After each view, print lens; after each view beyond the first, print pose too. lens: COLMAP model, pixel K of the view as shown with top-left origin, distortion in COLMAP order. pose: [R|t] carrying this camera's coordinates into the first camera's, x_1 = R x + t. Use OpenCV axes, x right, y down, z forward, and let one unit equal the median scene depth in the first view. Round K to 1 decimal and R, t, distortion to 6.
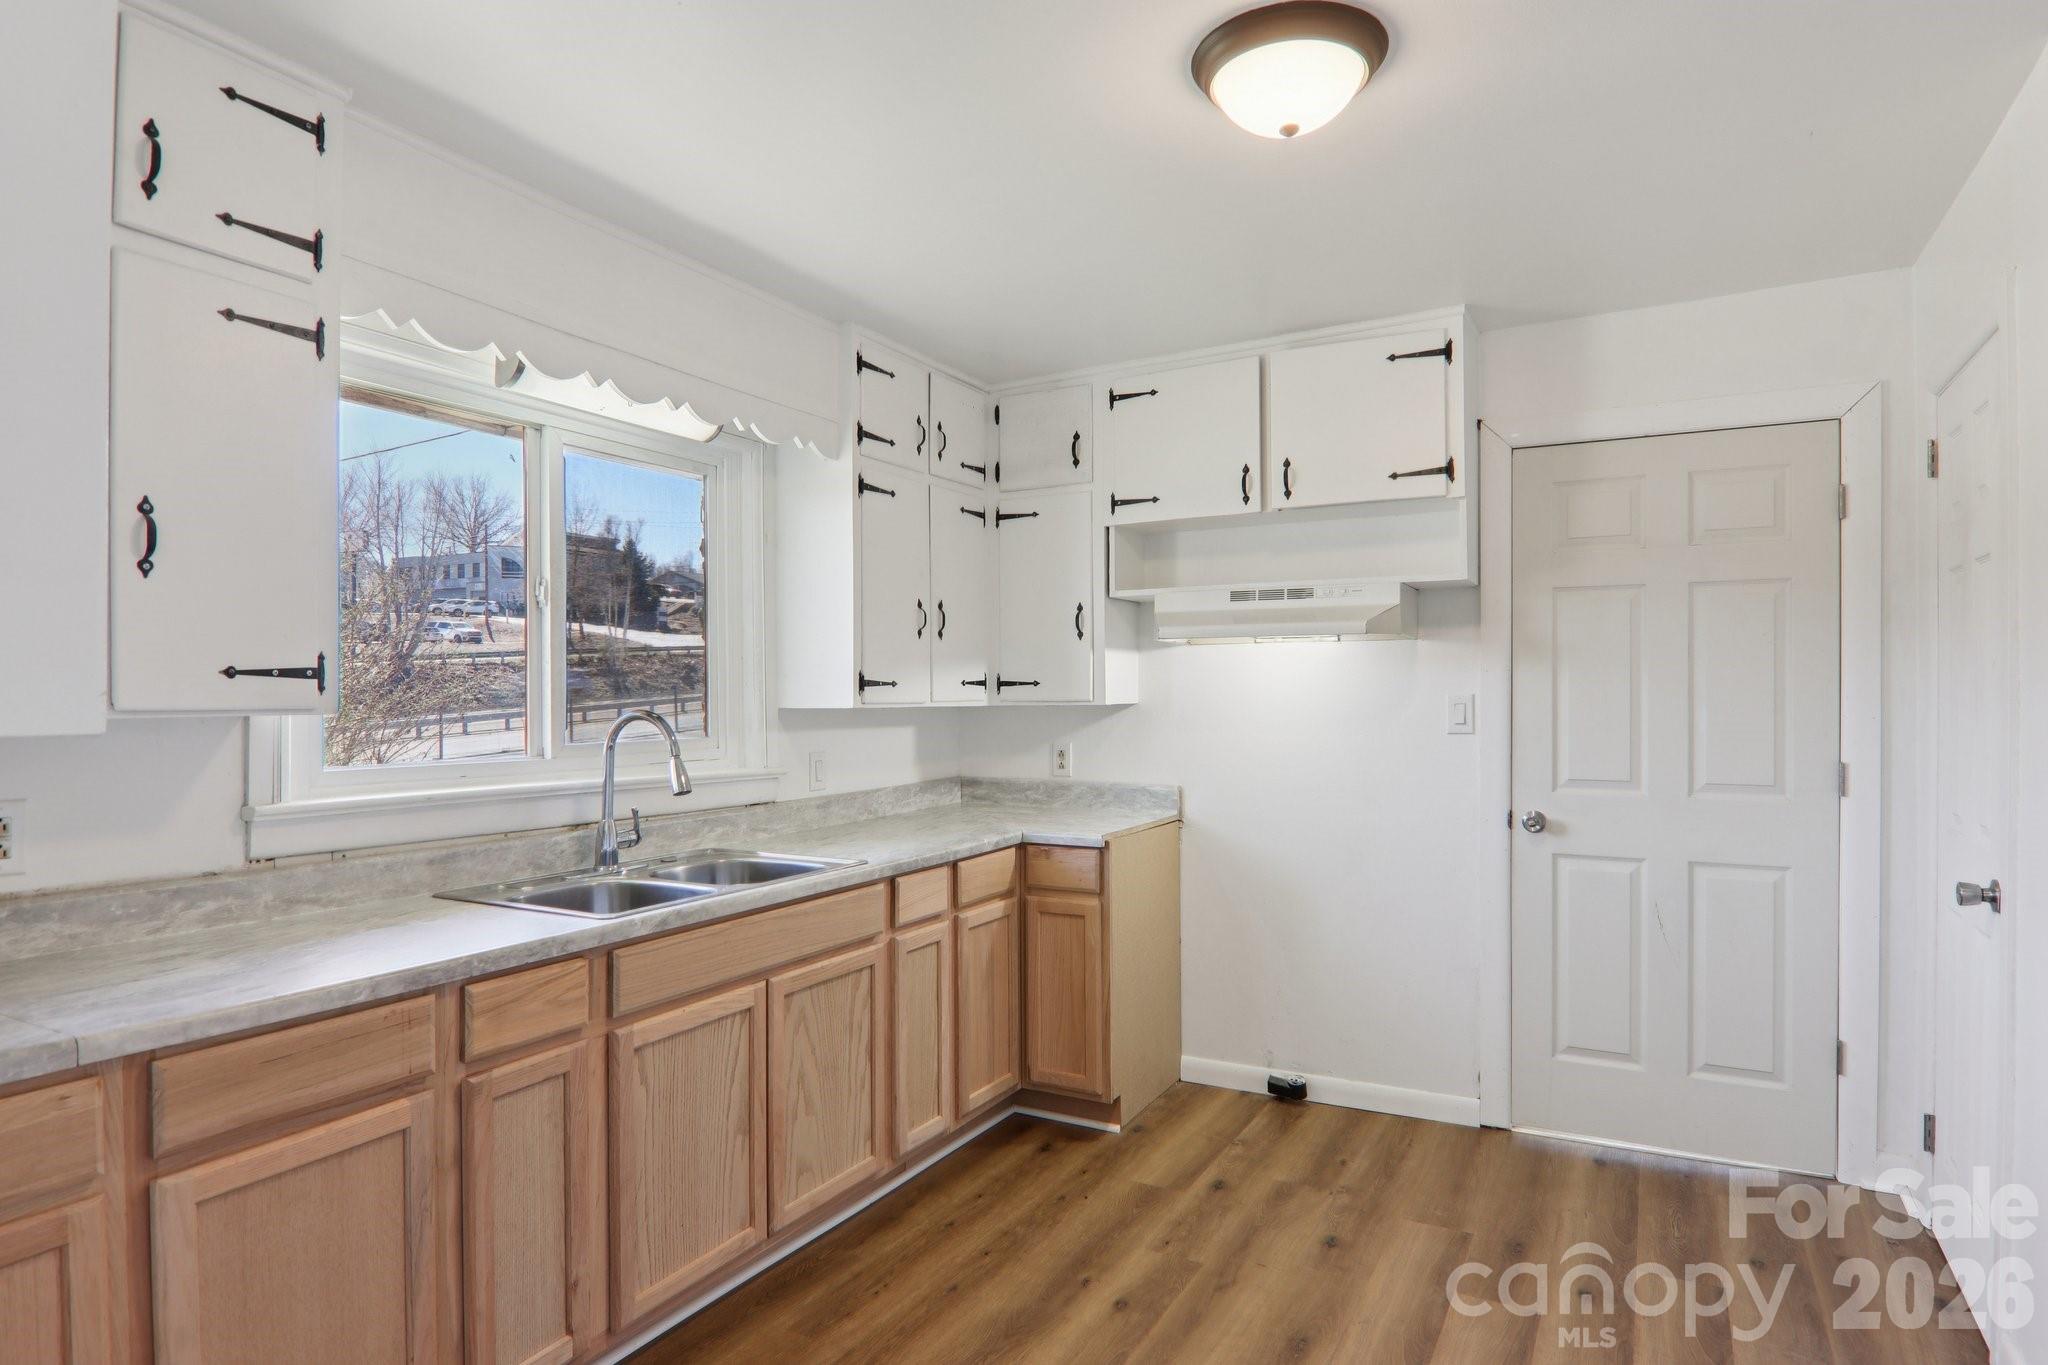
lens RADIAL K [[1143.0, 0, 1026.3], [0, 1143.0, 689.3], [0, 0, 1]] dist [0.004287, -0.018416]
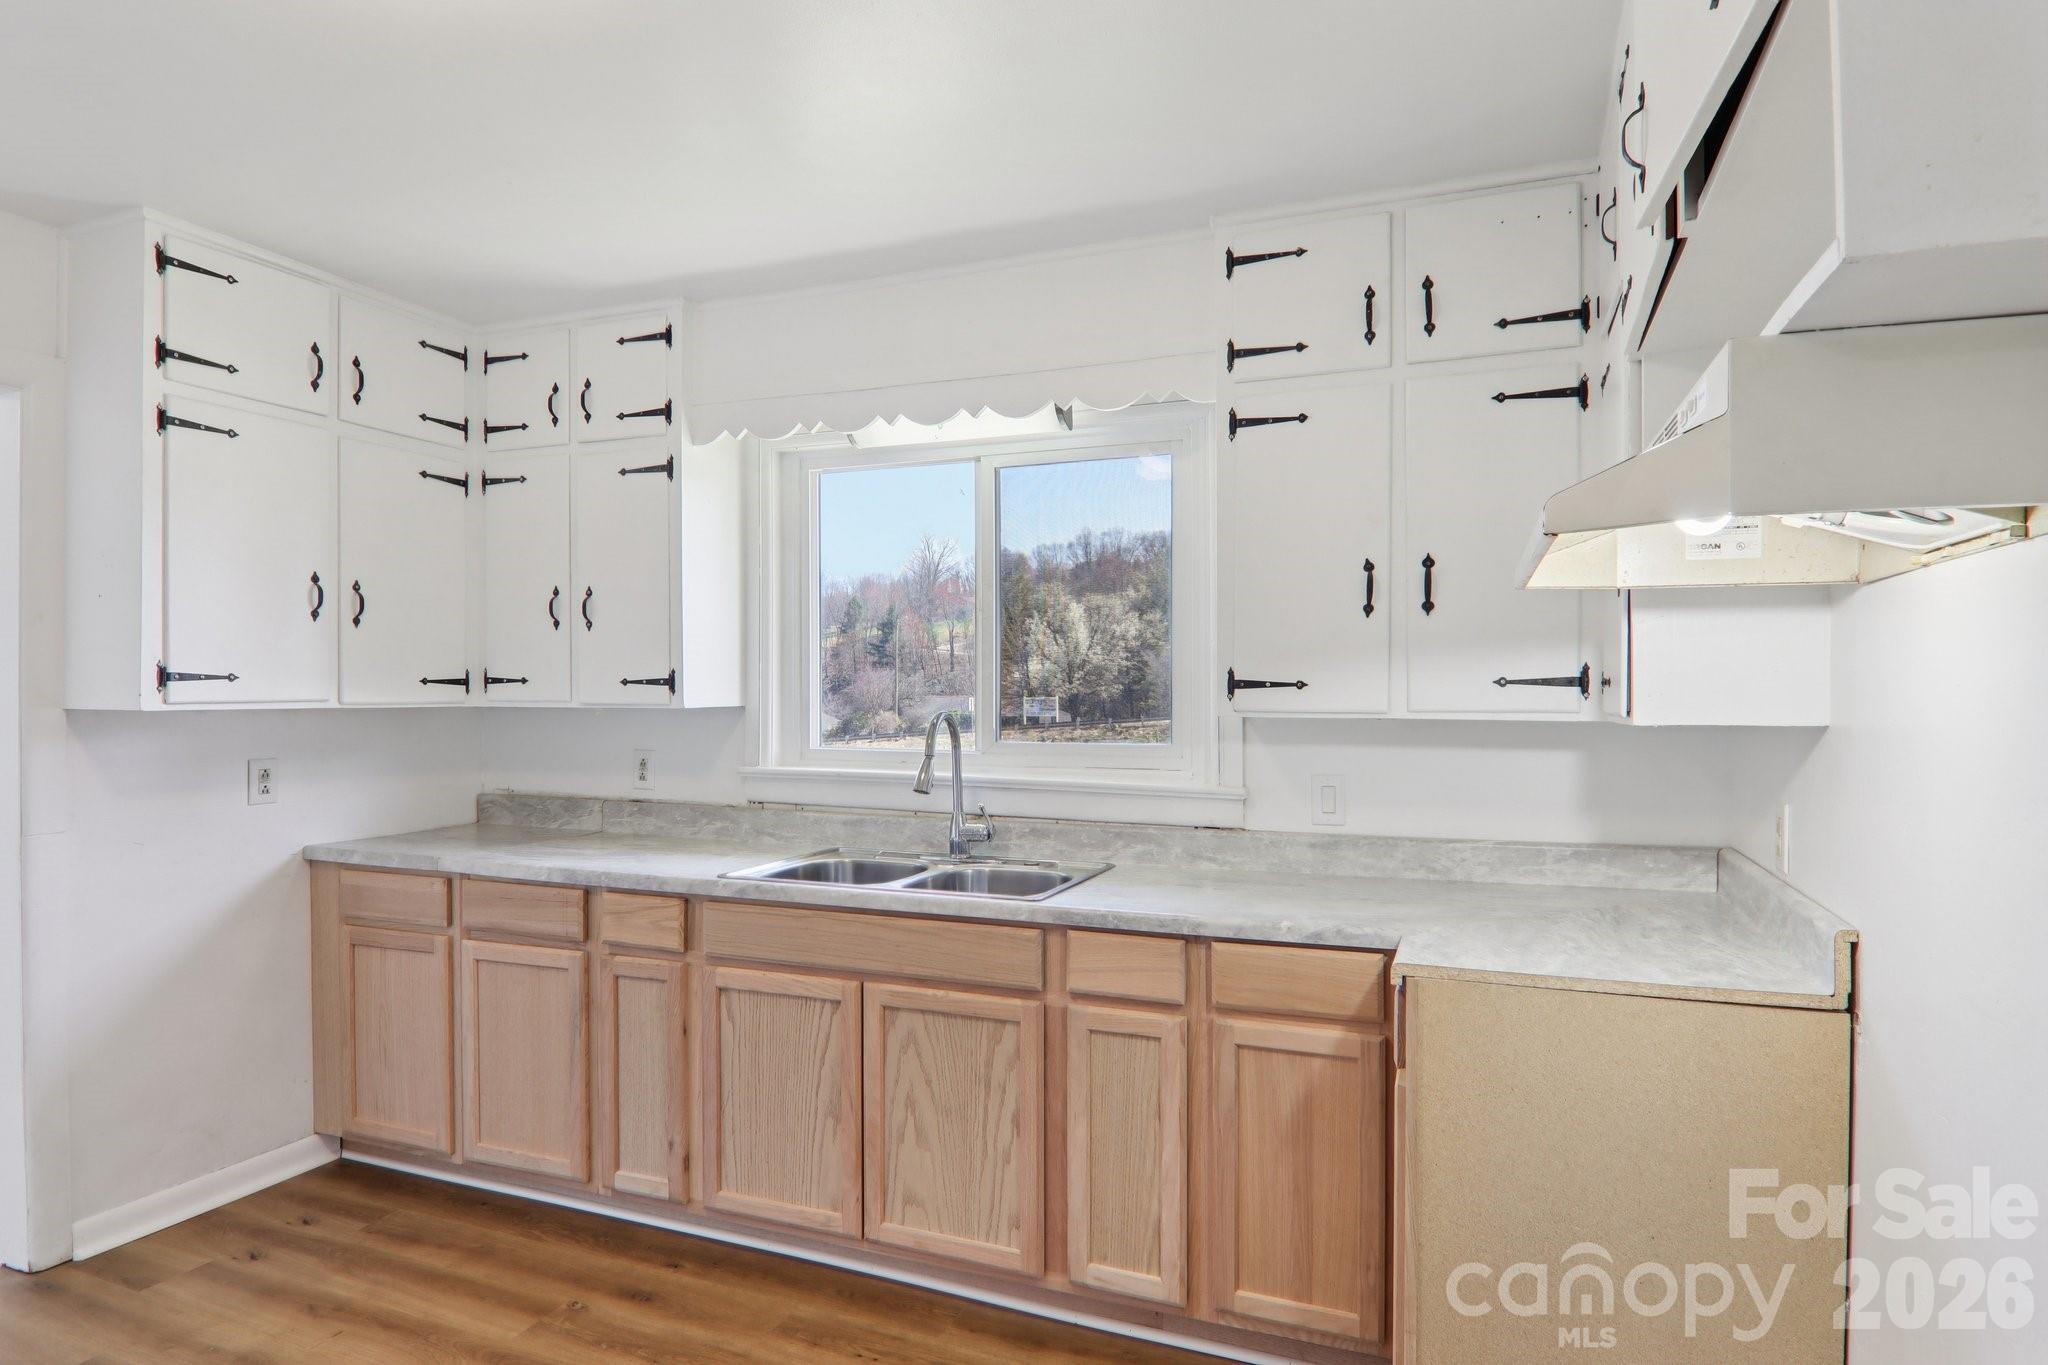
lens RADIAL K [[1131.3, 0, 1025.2], [0, 1131.3, 694.0], [0, 0, 1]] dist [0.004638, -0.022219]
pose [[0.122291, 0.005139, -0.992481, 0.580084], [0.000934, 0.999986, 0.005293, -0.002956], [0.992494, -0.001574, 0.122285, 0.763996]]
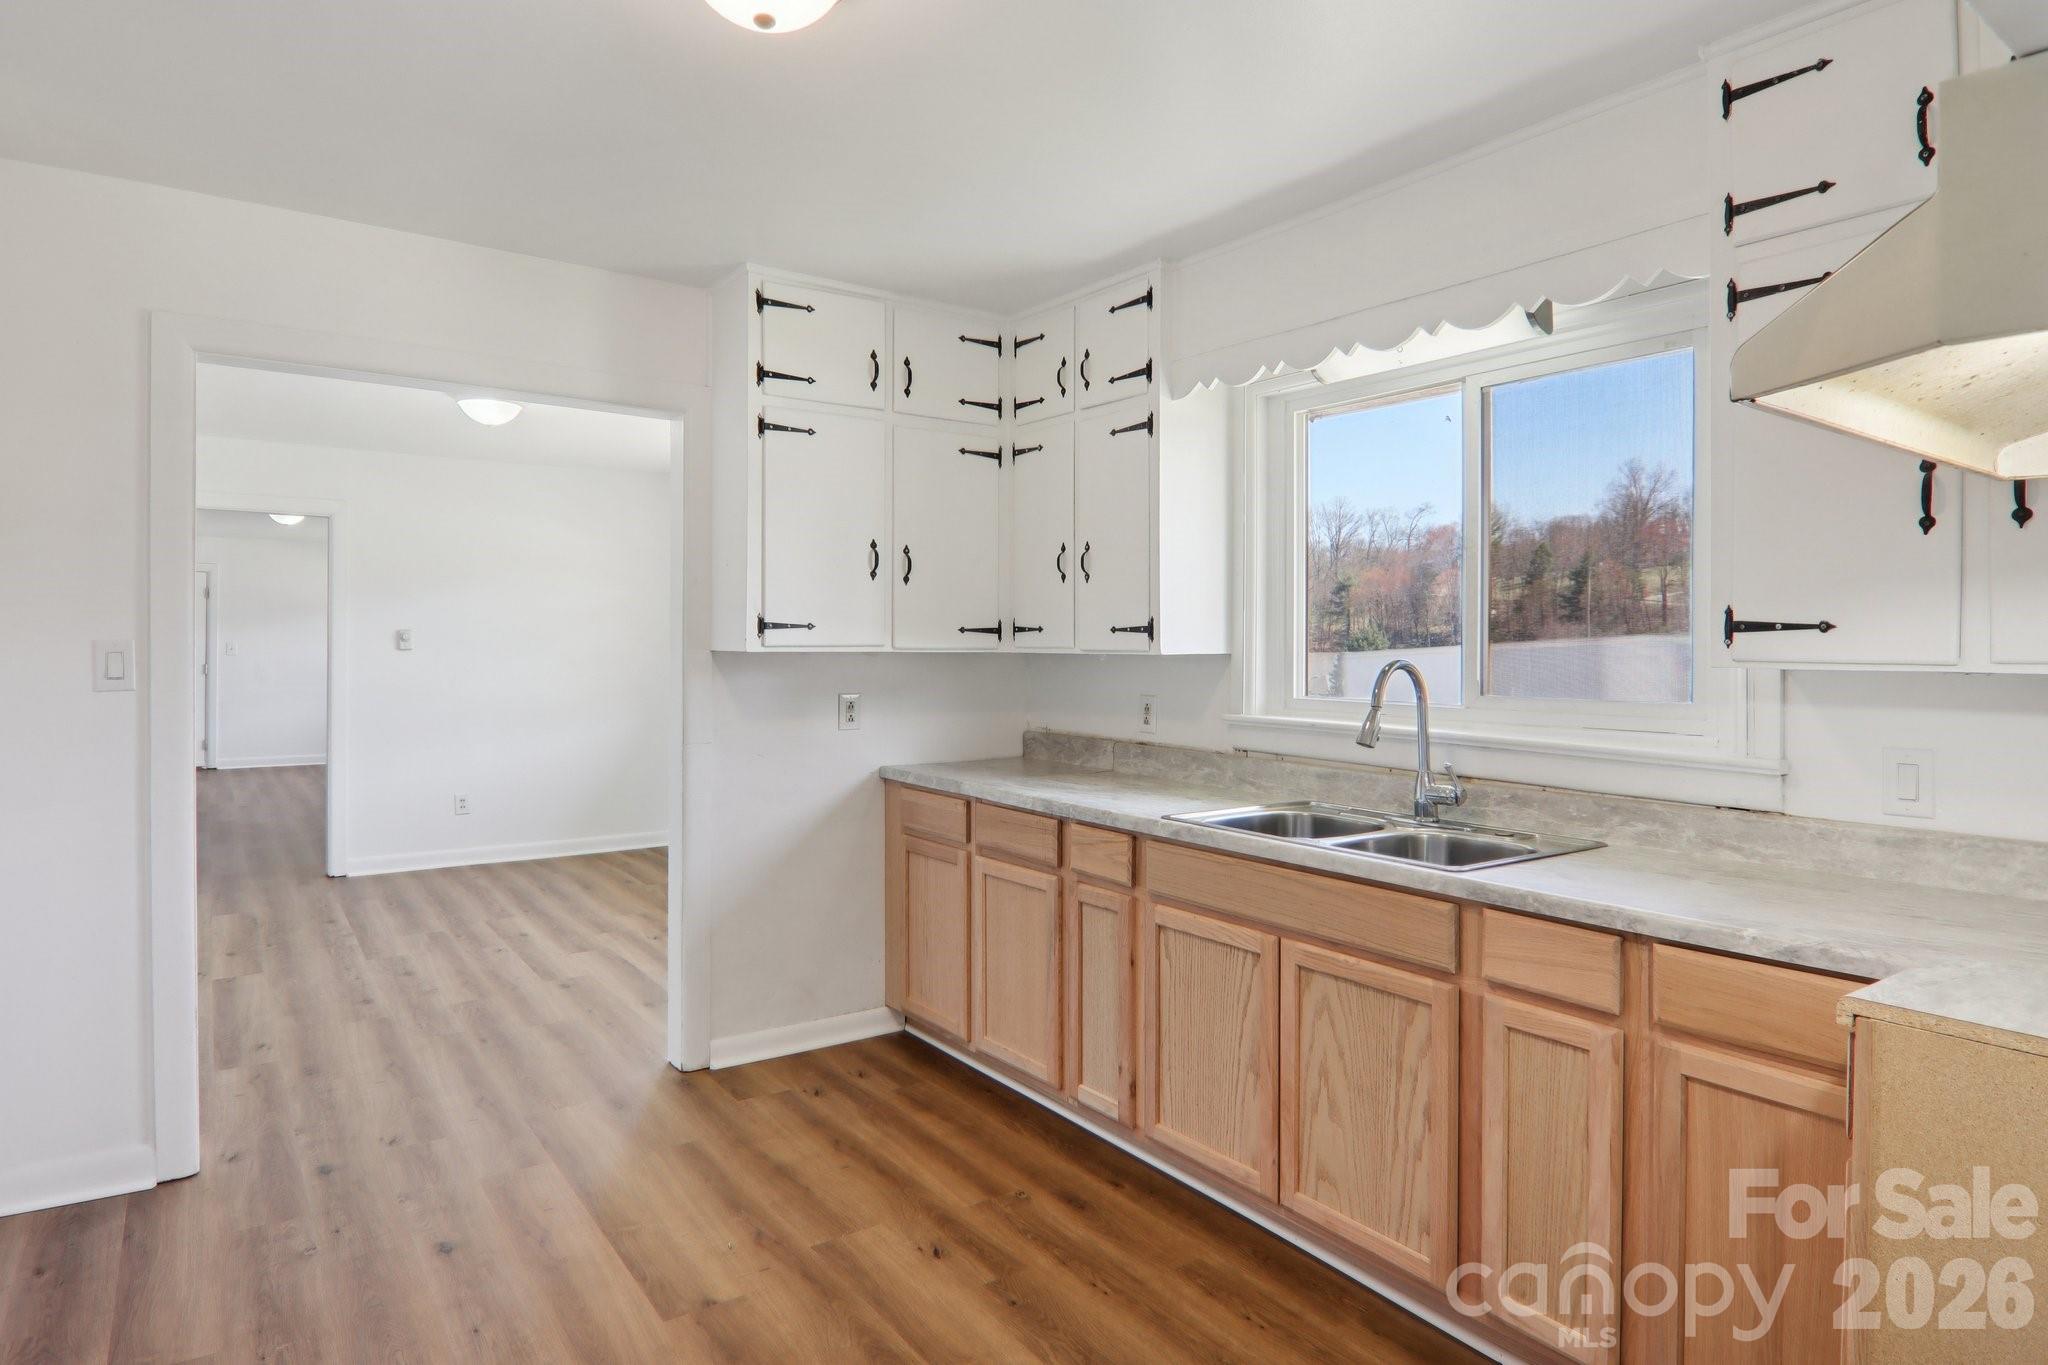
lens RADIAL K [[1153.7, 0, 1023.7], [0, 1153.7, 645.9], [0, 0, 1]] dist [0.002308, -0.019609]
pose [[-0.436324, 0.000853, -0.899789, 0.558675], [-0.001784, 0.999997, 0.001813, 0.004233], [0.899788, 0.002396, -0.436321, 0.920845]]
